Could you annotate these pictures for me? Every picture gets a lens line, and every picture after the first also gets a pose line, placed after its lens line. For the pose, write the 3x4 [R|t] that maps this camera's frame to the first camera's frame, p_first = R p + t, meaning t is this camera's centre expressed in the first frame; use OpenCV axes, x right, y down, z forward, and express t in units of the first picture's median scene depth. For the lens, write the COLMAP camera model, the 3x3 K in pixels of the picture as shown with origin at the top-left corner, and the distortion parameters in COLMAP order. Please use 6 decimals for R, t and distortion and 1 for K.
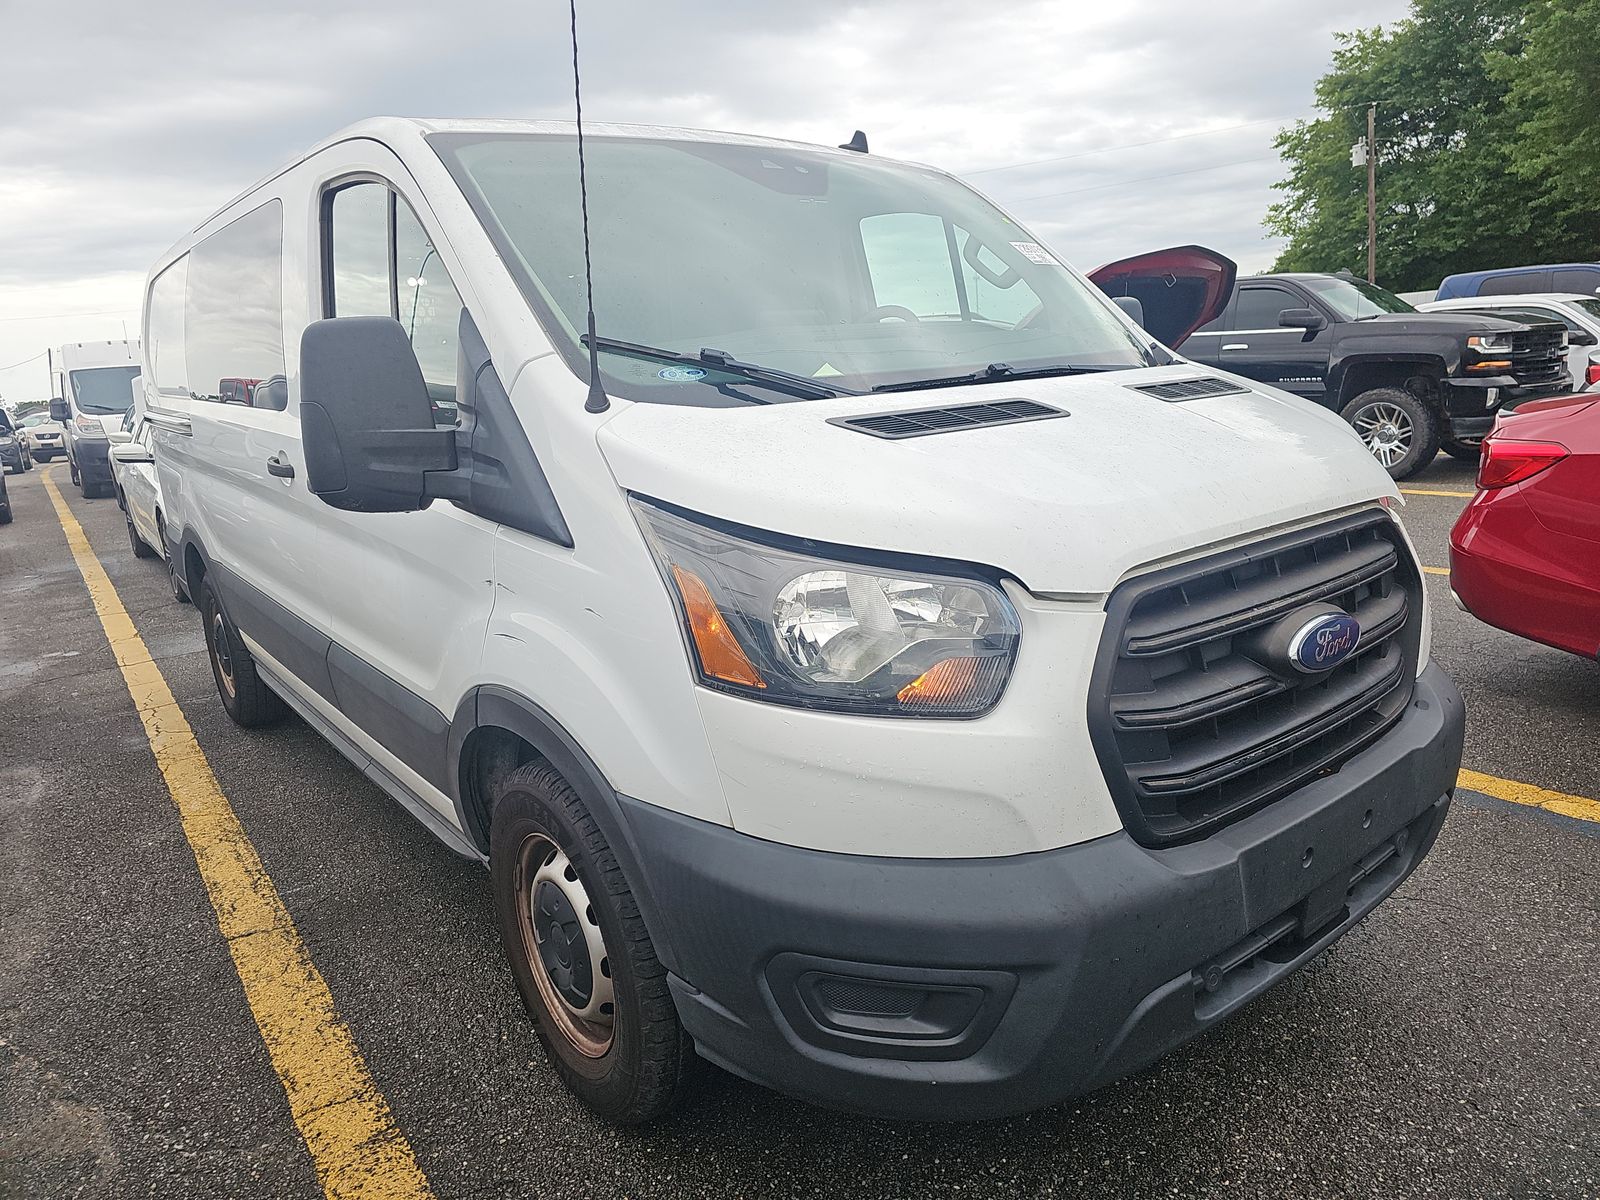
lens RADIAL K [[1041.1, 0, 800.0], [0, 1041.1, 600.0], [0, 0, 1]] dist [0.042763, -0.042089]
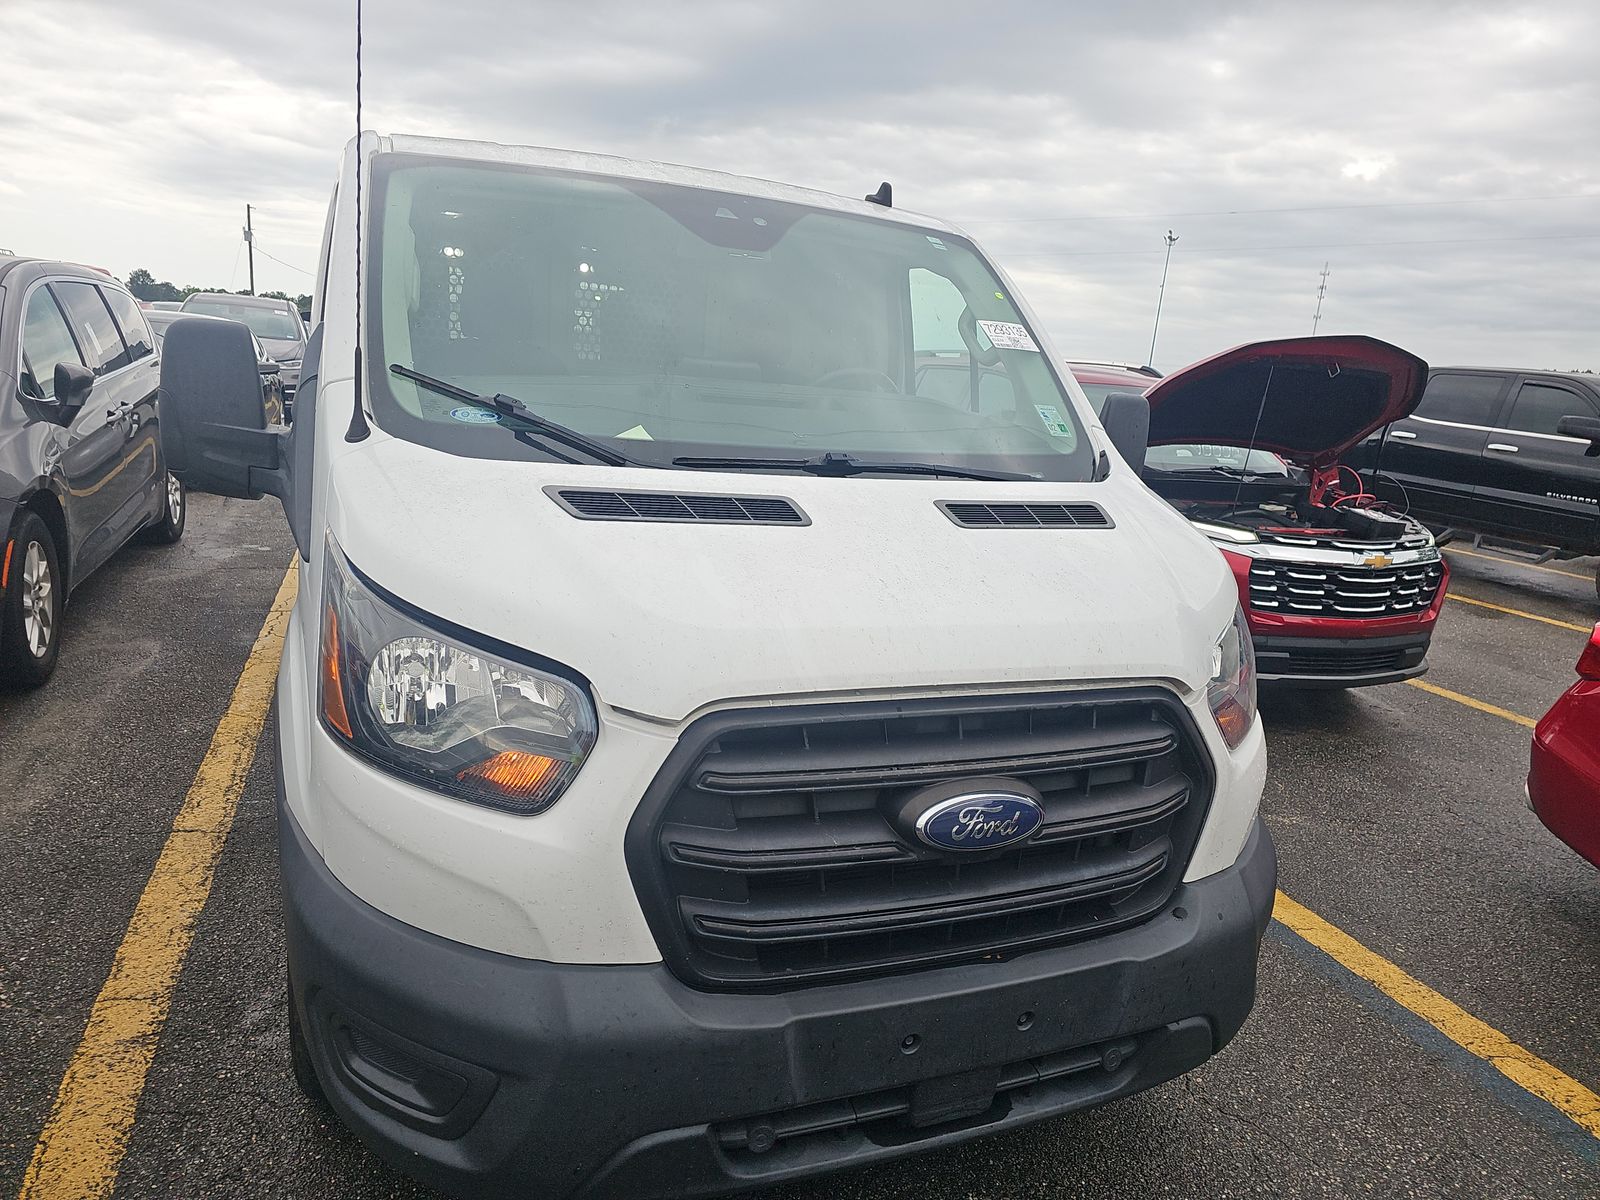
lens RADIAL K [[1042.7, 0, 810.3], [0, 1042.7, 611.5], [0, 0, 1]] dist [0.044996, -0.044496]
pose [[0.952561, 0.200991, -0.228538, 0.500765], [-0.197933, 0.979537, 0.036470, -0.135362], [0.231191, 0.010496, 0.972852, 0.070196]]
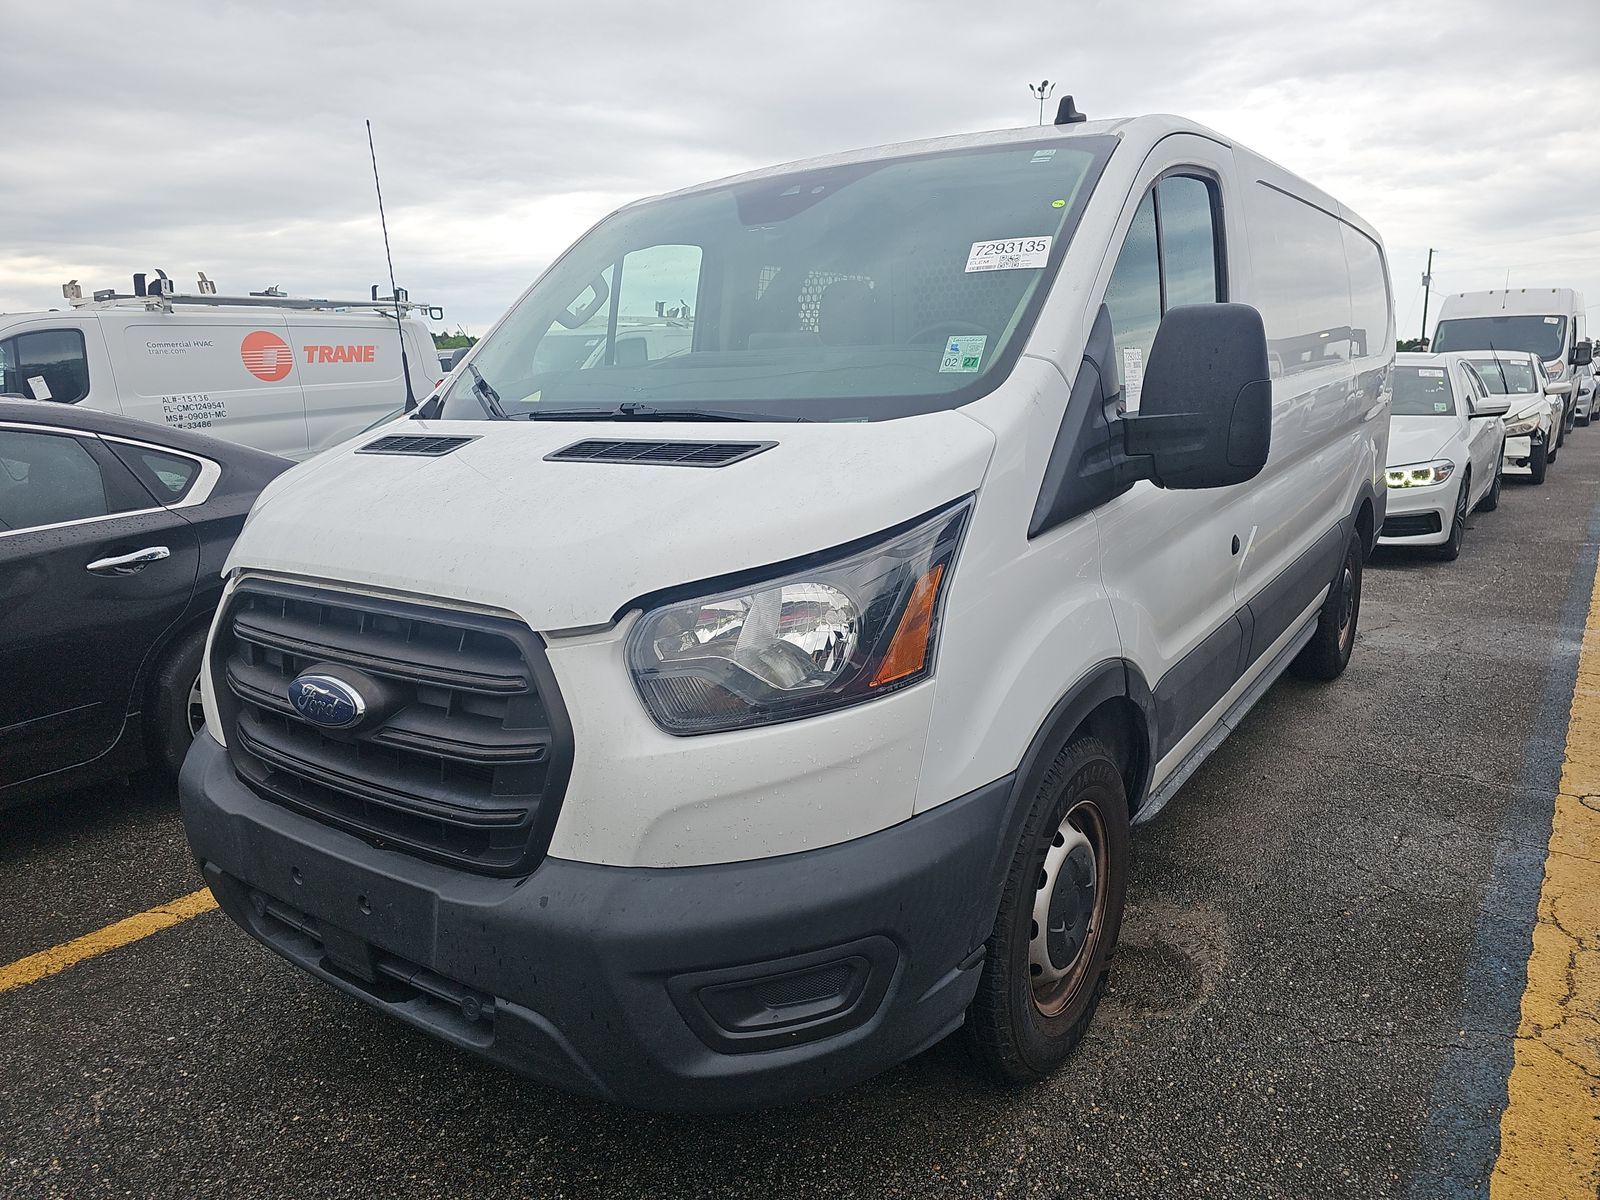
lens RADIAL K [[1042.7, 0, 810.3], [0, 1042.7, 611.5], [0, 0, 1]] dist [0.044996, -0.044496]
pose [[0.292210, 0.265296, -0.918821, 1.490723], [-0.199643, 0.956508, 0.212686, -0.343542], [0.935284, 0.121287, 0.332465, 1.033037]]
